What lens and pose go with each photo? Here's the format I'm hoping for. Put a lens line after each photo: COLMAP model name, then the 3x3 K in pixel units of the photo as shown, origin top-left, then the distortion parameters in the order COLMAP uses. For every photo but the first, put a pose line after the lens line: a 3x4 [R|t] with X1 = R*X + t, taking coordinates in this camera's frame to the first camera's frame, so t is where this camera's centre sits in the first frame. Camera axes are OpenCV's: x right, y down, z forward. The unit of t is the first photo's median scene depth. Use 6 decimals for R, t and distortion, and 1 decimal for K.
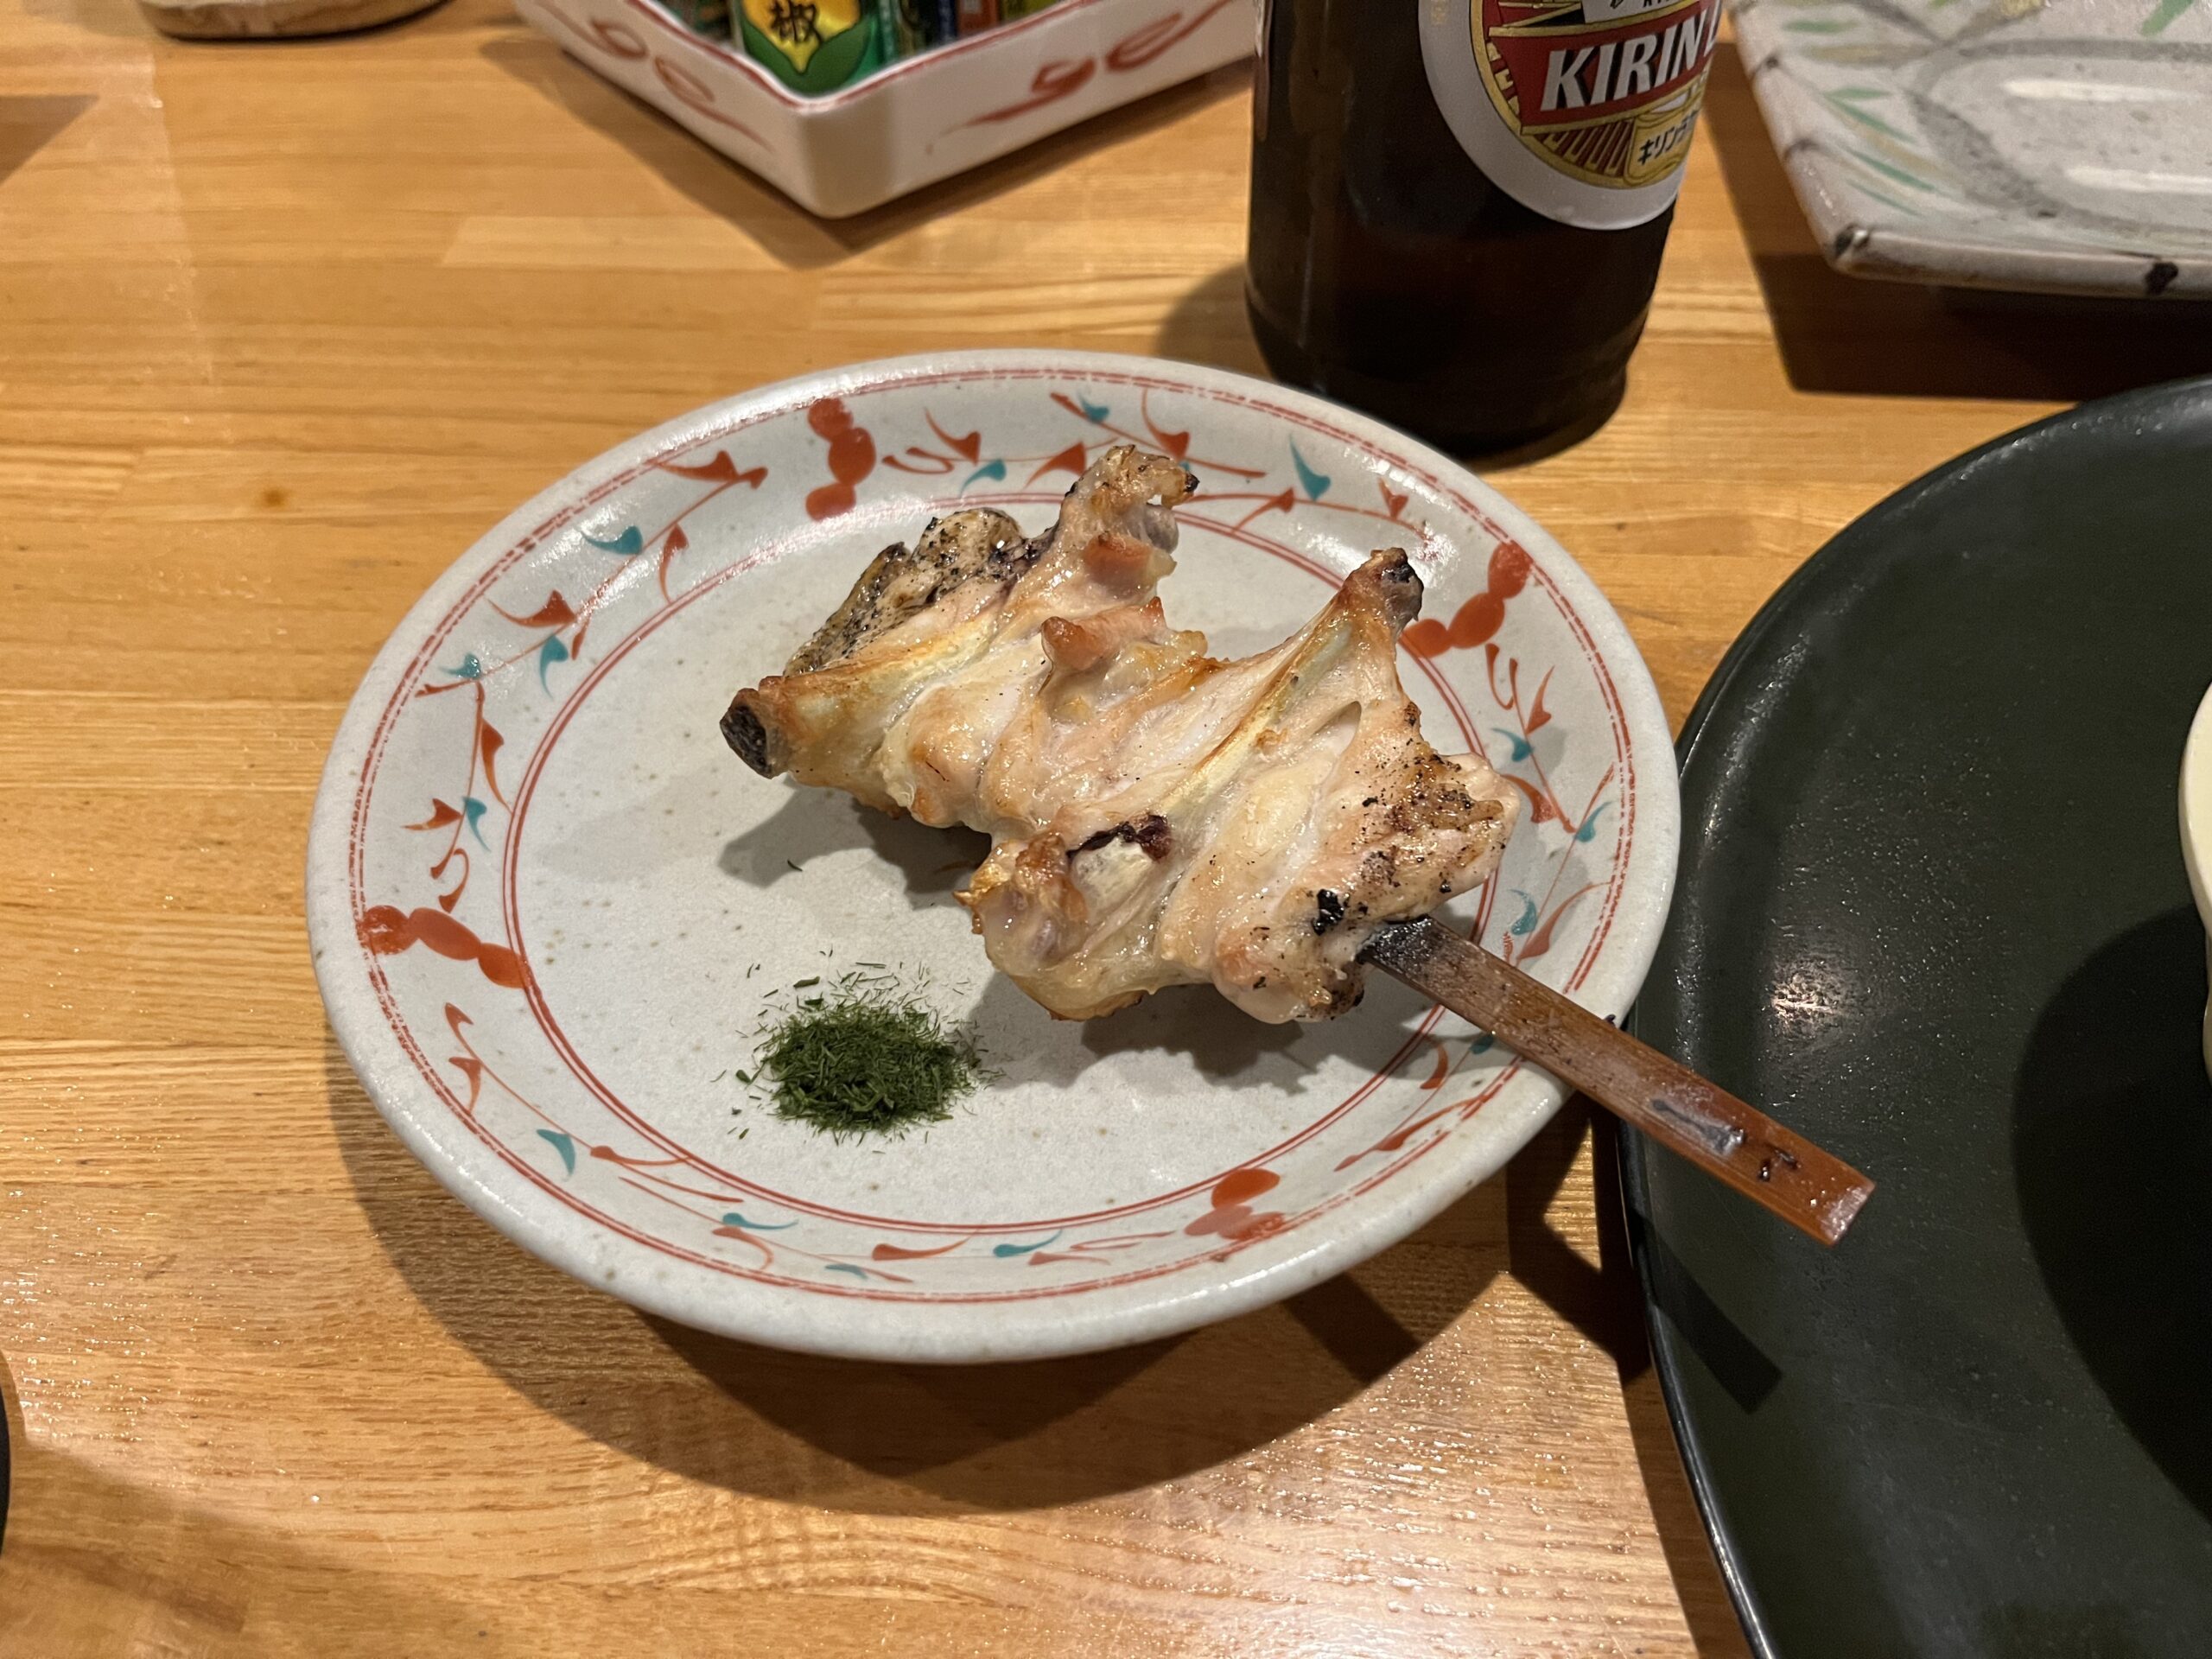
lens RADIAL K [[1701.2, 0, 1106.0], [0, 1701.2, 829.5], [0, 0, 1]] dist [0.035151, -0.102877]
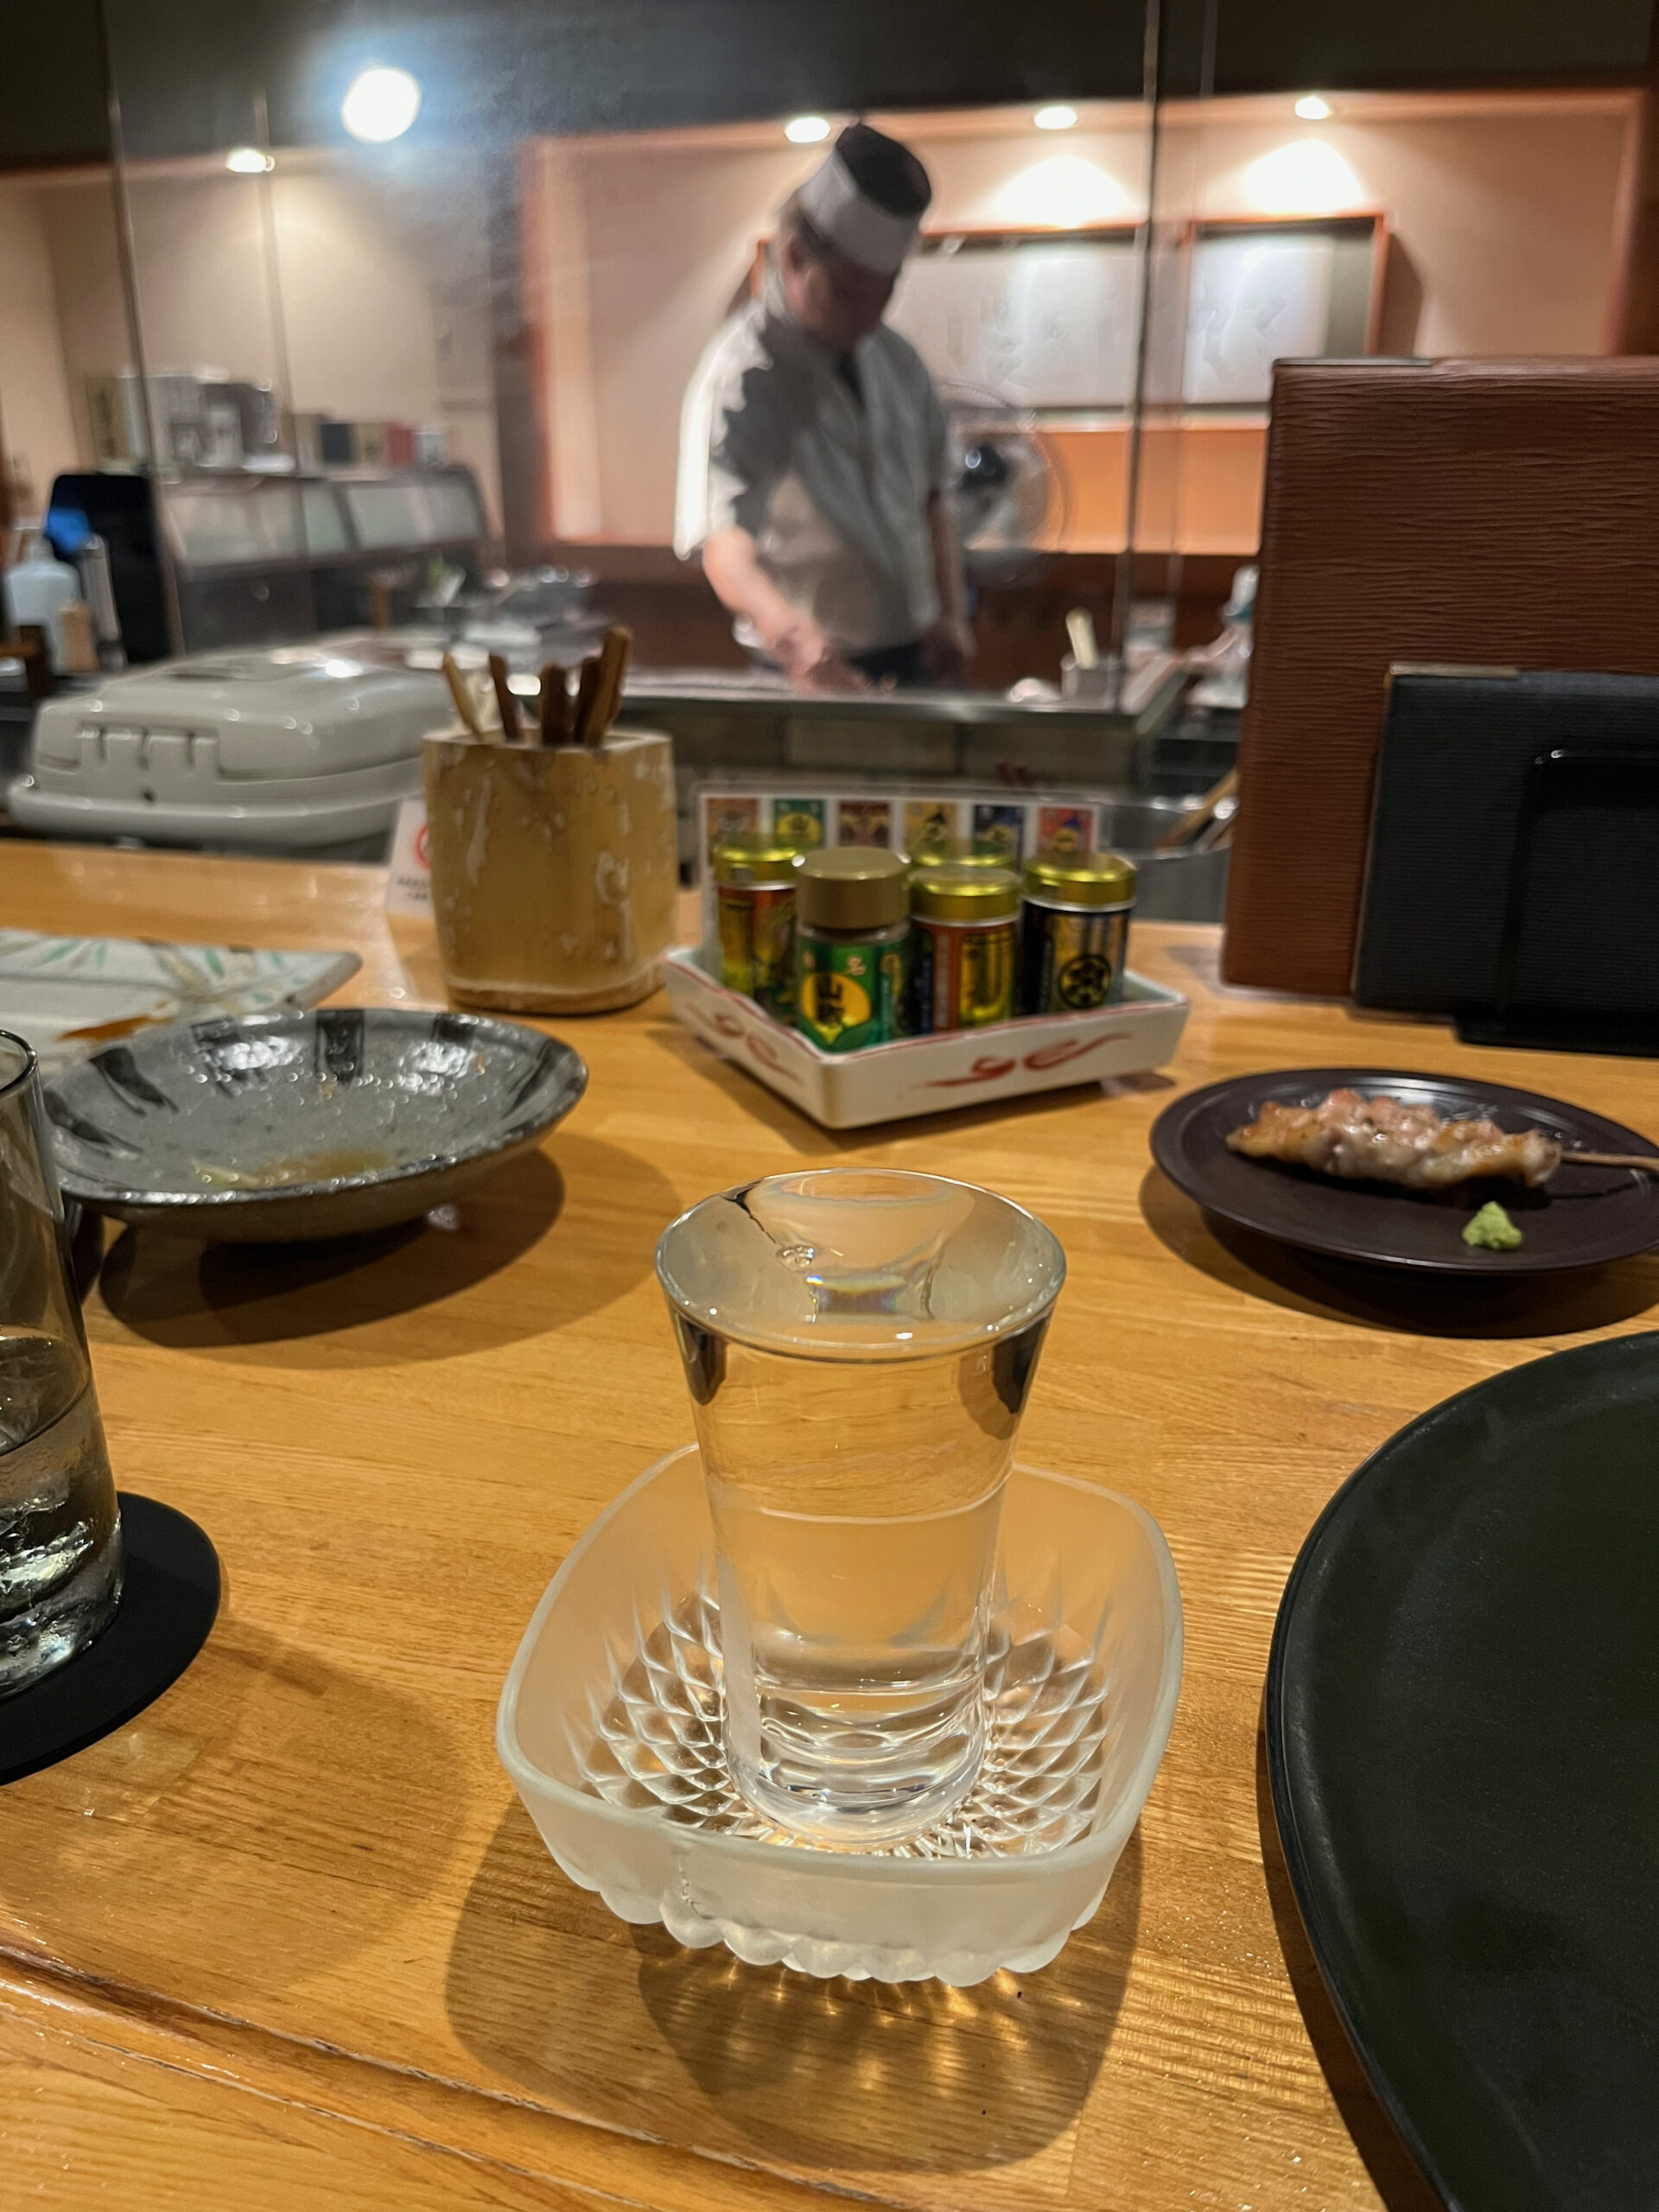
lens RADIAL K [[1701.2, 0, 829.5], [0, 1701.2, 1106.0], [0, 0, 1]] dist [0.035151, -0.102877]
pose [[0.972371, 0.092274, -0.214431, 0.181705], [-0.178680, 0.885319, -0.429283, 0.317640], [0.150228, 0.455736, 0.877346, -0.419078]]
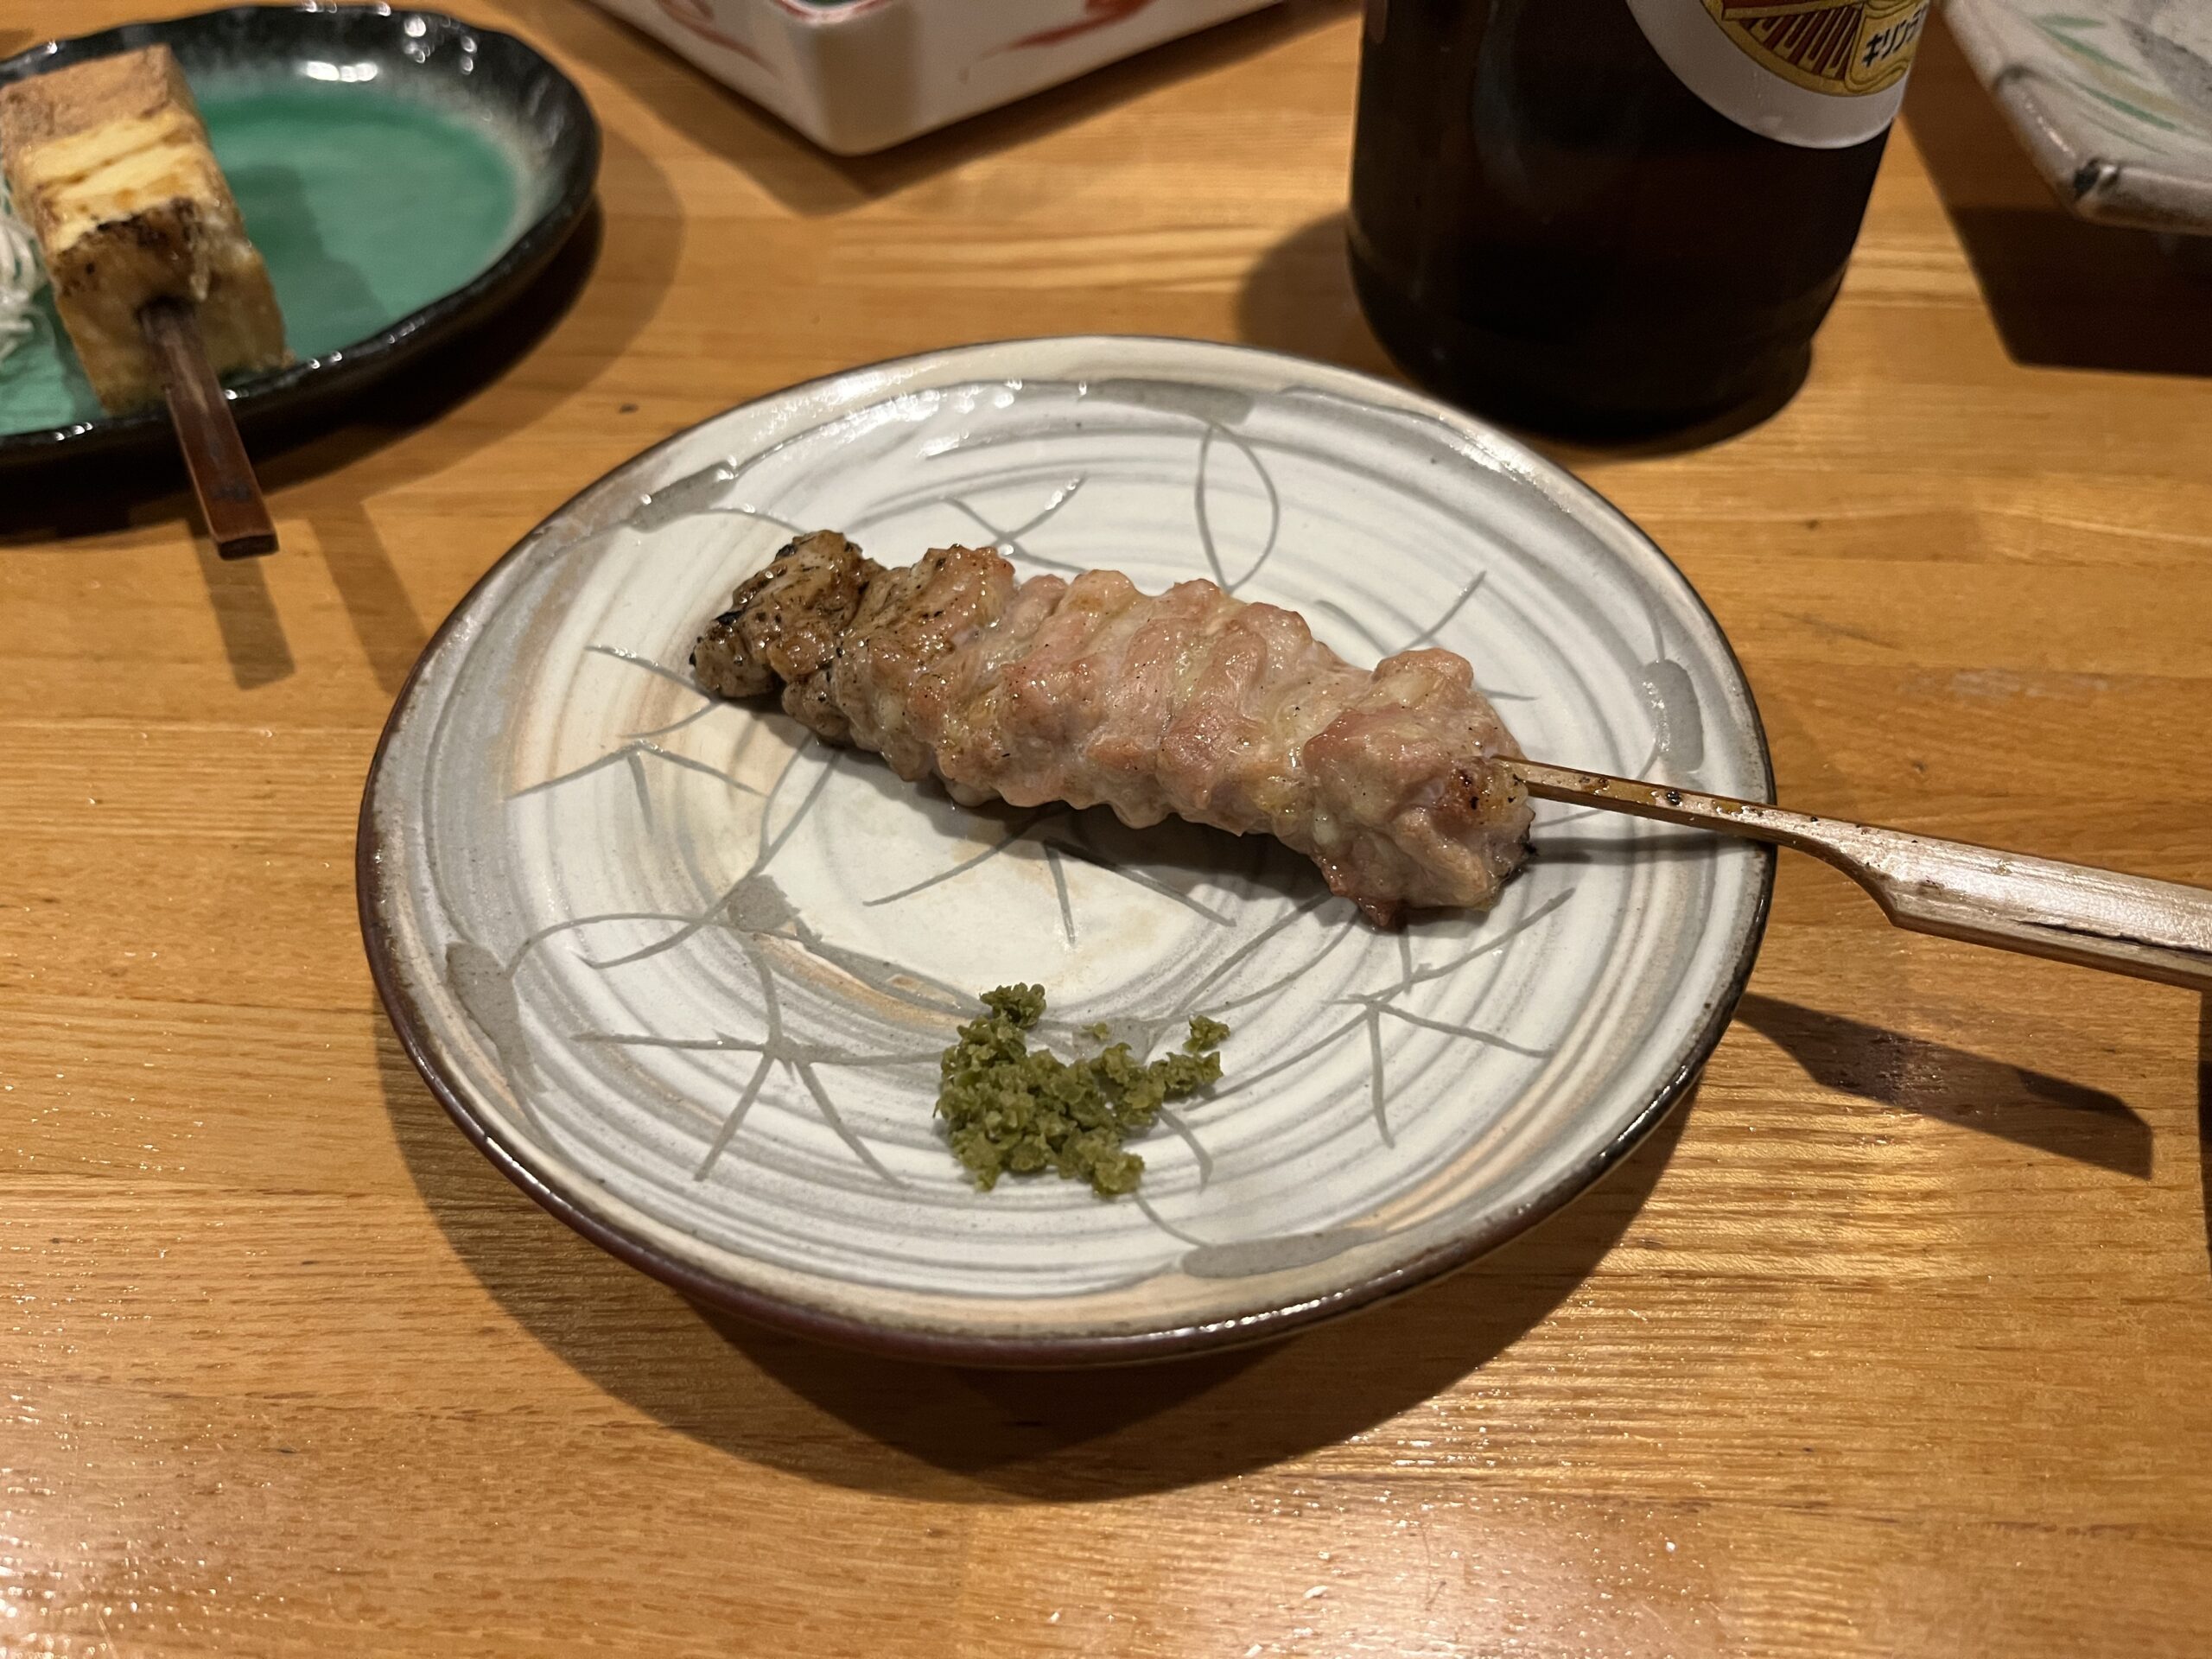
lens RADIAL K [[1701.2, 0, 1106.0], [0, 1701.2, 829.5], [0, 0, 1]] dist [0.035151, -0.102877]
pose [[0.999653, 0.014666, -0.021891, -0.009623], [-0.014906, 0.999830, -0.010819, -0.017866], [0.021729, 0.011142, 0.999702, 0.167869]]
